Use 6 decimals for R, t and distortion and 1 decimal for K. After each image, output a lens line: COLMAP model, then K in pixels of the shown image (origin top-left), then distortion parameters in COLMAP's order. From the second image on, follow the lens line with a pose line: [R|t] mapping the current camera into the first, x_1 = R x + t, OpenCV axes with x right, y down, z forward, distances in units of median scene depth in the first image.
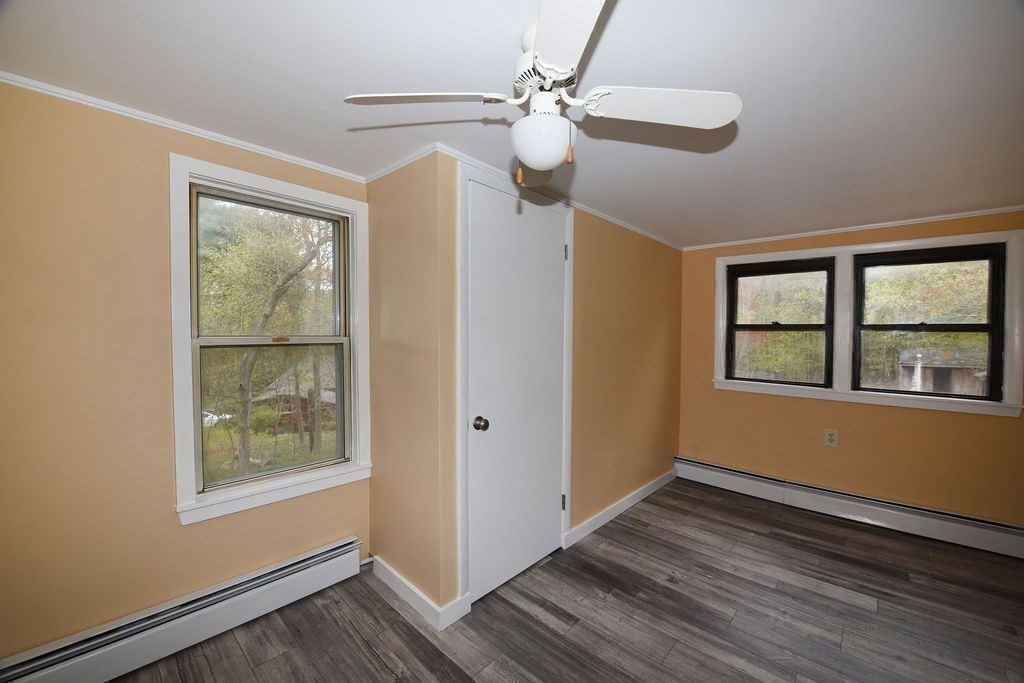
lens RADIAL K [[407.3, 0, 509.7], [0, 407.3, 344.3], [0, 0, 1]] dist [-0.019236, 0.000003]
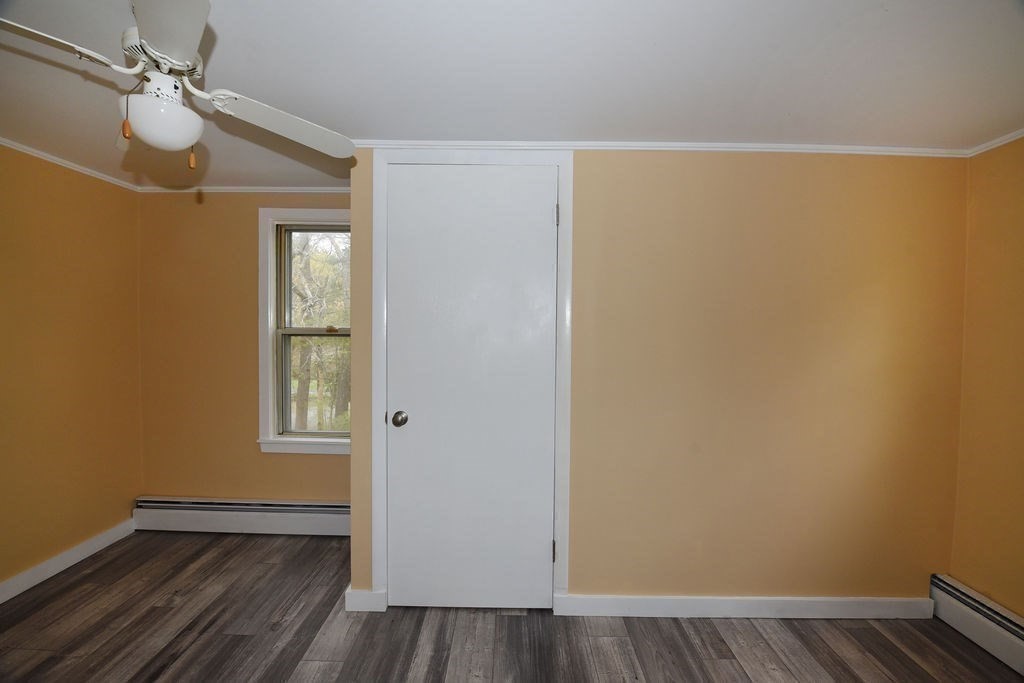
lens RADIAL K [[407.3, 0, 509.7], [0, 407.3, 344.3], [0, 0, 1]] dist [-0.019236, 0.000003]
pose [[0.676248, 0.020094, -0.736400, 0.772357], [-0.027435, 0.999621, 0.002082, 0.013119], [0.736163, 0.018795, 0.676544, 0.538427]]
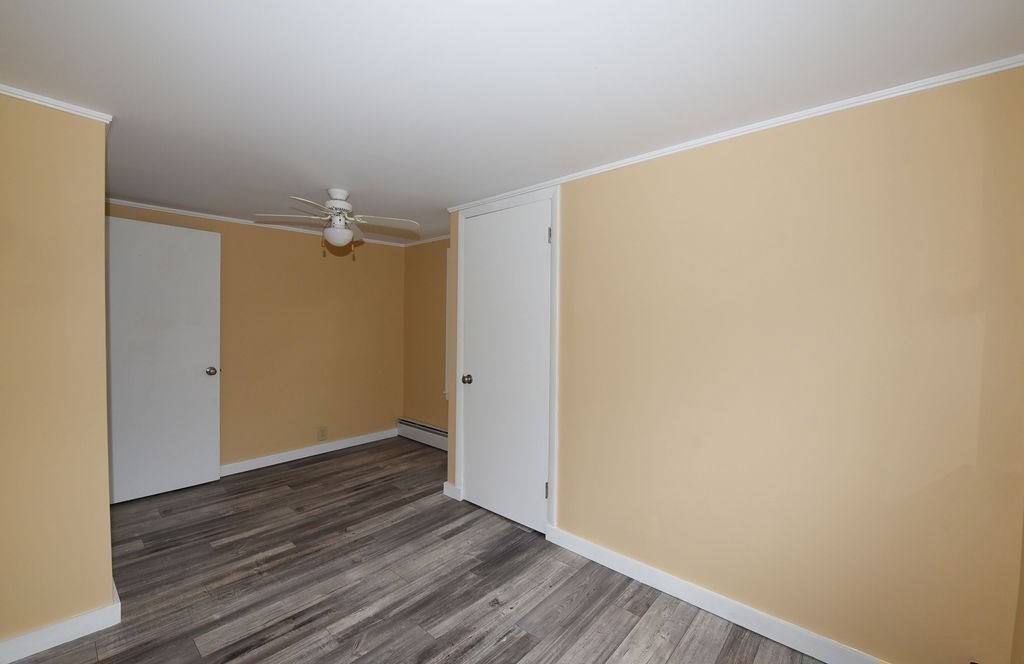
lens RADIAL K [[417.9, 0, 512.0], [0, 417.9, 332.0], [0, 0, 1]] dist [-0.012855, -0.000159]
pose [[0.021114, 0.016110, -0.999647, 1.413013], [-0.038387, 0.999146, 0.015291, -0.005359], [0.999040, 0.038050, 0.021714, 1.099630]]
